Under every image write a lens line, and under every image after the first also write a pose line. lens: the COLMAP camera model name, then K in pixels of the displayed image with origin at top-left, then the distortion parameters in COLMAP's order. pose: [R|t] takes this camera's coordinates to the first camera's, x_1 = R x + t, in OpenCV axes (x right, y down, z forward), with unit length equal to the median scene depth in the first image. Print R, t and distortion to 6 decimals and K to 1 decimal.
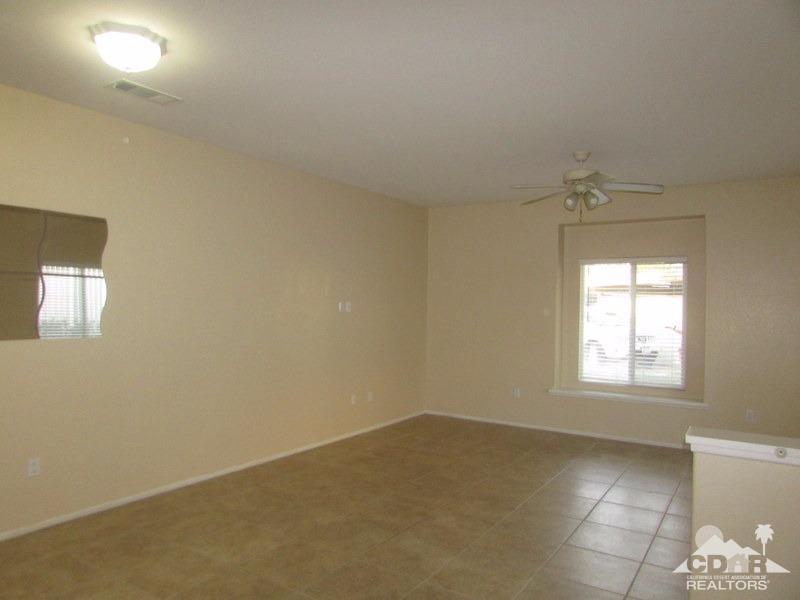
lens RADIAL K [[569.0, 0, 400.1], [0, 569.0, 298.3], [0, 0, 1]] dist [-0.025227, 0.004512]
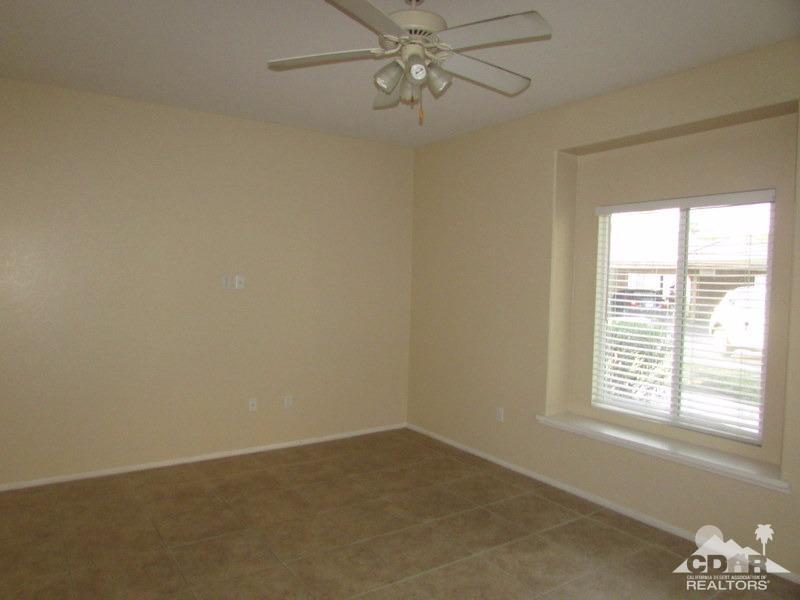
lens RADIAL K [[569.0, 0, 399.4], [0, 569.0, 304.8], [0, 0, 1]] dist [-0.025227, 0.004512]
pose [[0.920387, 0.021728, -0.390403, 0.463868], [-0.001419, 0.998634, 0.052232, 0.006634], [0.391005, -0.047520, 0.919161, 0.463189]]
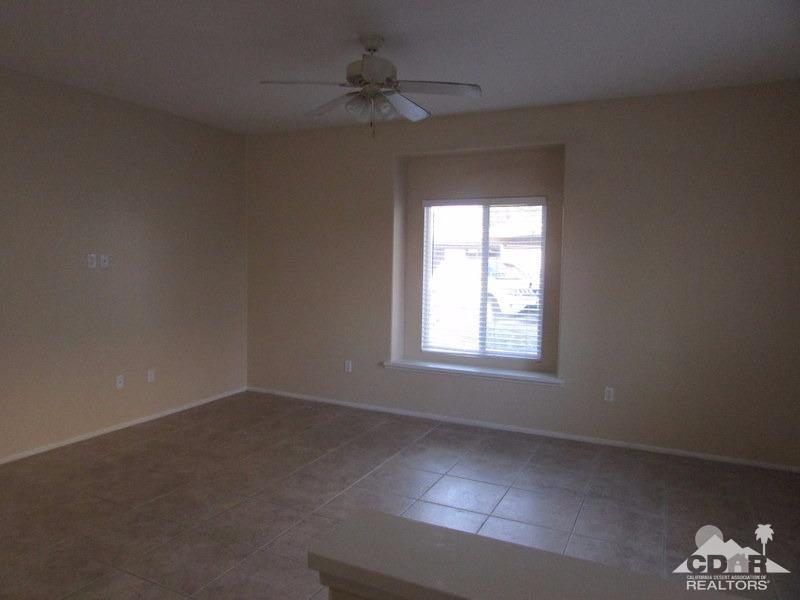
lens RADIAL K [[569.0, 0, 398.4], [0, 569.0, 297.7], [0, 0, 1]] dist [-0.025227, 0.004512]
pose [[0.993524, -0.009351, 0.113238, 0.243965], [-0.000196, 0.996466, 0.084003, 0.001880], [-0.113623, -0.083481, 0.990011, 0.257361]]
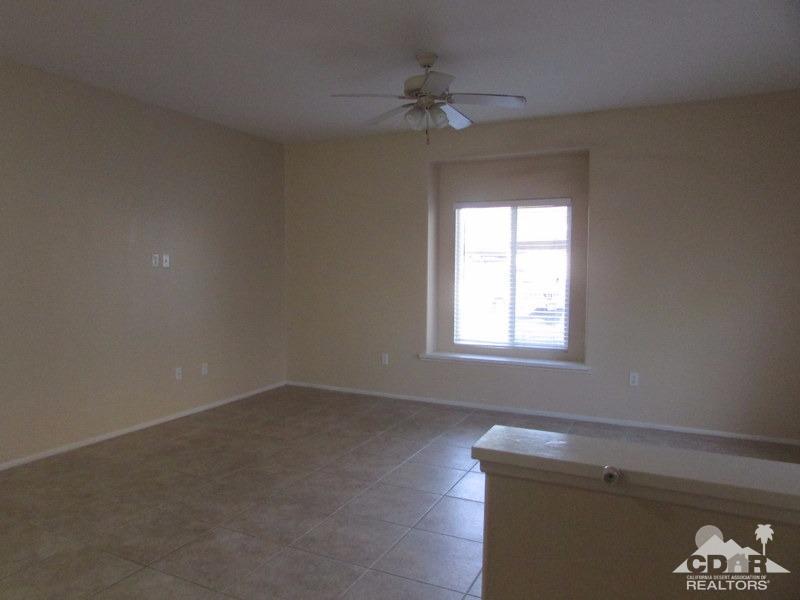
lens RADIAL K [[569.0, 0, 397.4], [0, 569.0, 298.1], [0, 0, 1]] dist [-0.025227, 0.004512]
pose [[0.993184, -0.018429, 0.115090, 0.166162], [0.010584, 0.997602, 0.068402, 0.020199], [-0.116074, -0.066718, 0.990997, 0.192219]]
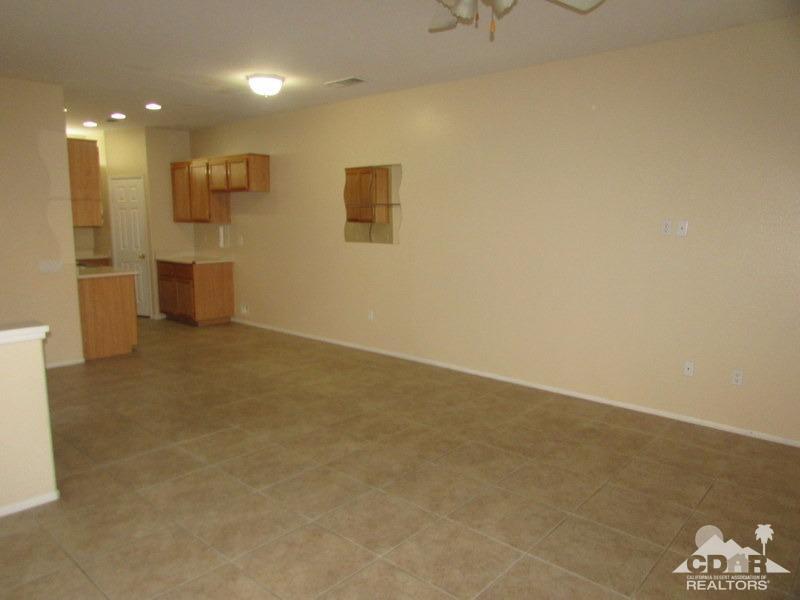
lens RADIAL K [[569.0, 0, 399.7], [0, 569.0, 307.6], [0, 0, 1]] dist [-0.025227, 0.004512]
pose [[-0.149551, 0.137979, -0.979079, 0.733313], [-0.002504, 0.990159, 0.139923, 0.016030], [0.988751, 0.023377, -0.147734, 0.908472]]
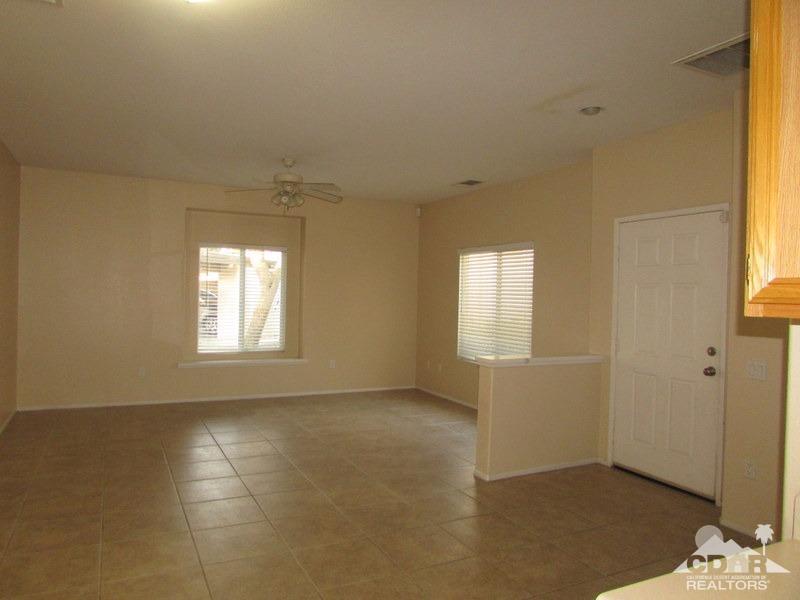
lens RADIAL K [[569.0, 0, 402.2], [0, 569.0, 298.6], [0, 0, 1]] dist [-0.025227, 0.004512]
pose [[0.496789, -0.012638, 0.867779, -0.556914], [-0.026726, 0.999197, 0.029852, -0.002406], [-0.867460, -0.038023, 0.496053, 0.157069]]
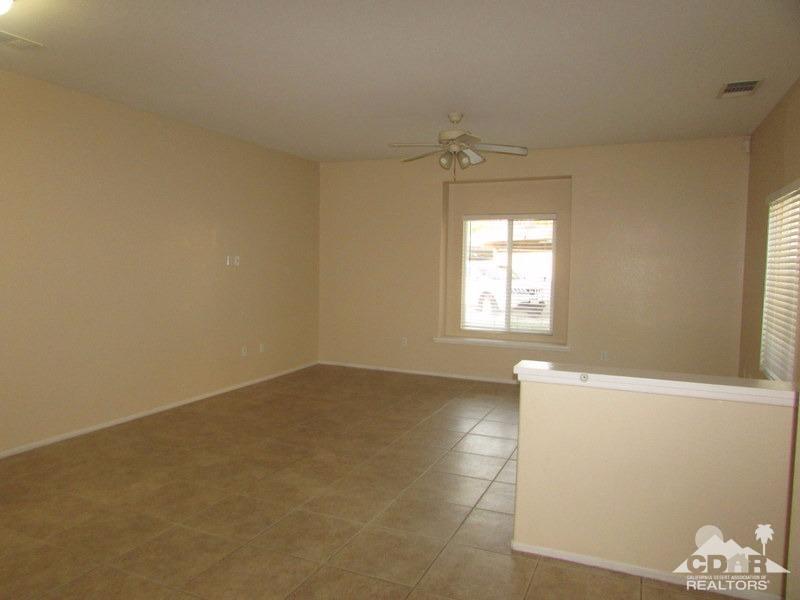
lens RADIAL K [[569.0, 0, 399.2], [0, 569.0, 297.1], [0, 0, 1]] dist [-0.025227, 0.004512]
pose [[0.987823, -0.012350, 0.155090, 0.042379], [0.000585, 0.997132, 0.075679, 0.004292], [-0.155580, -0.074667, 0.984997, -0.051245]]
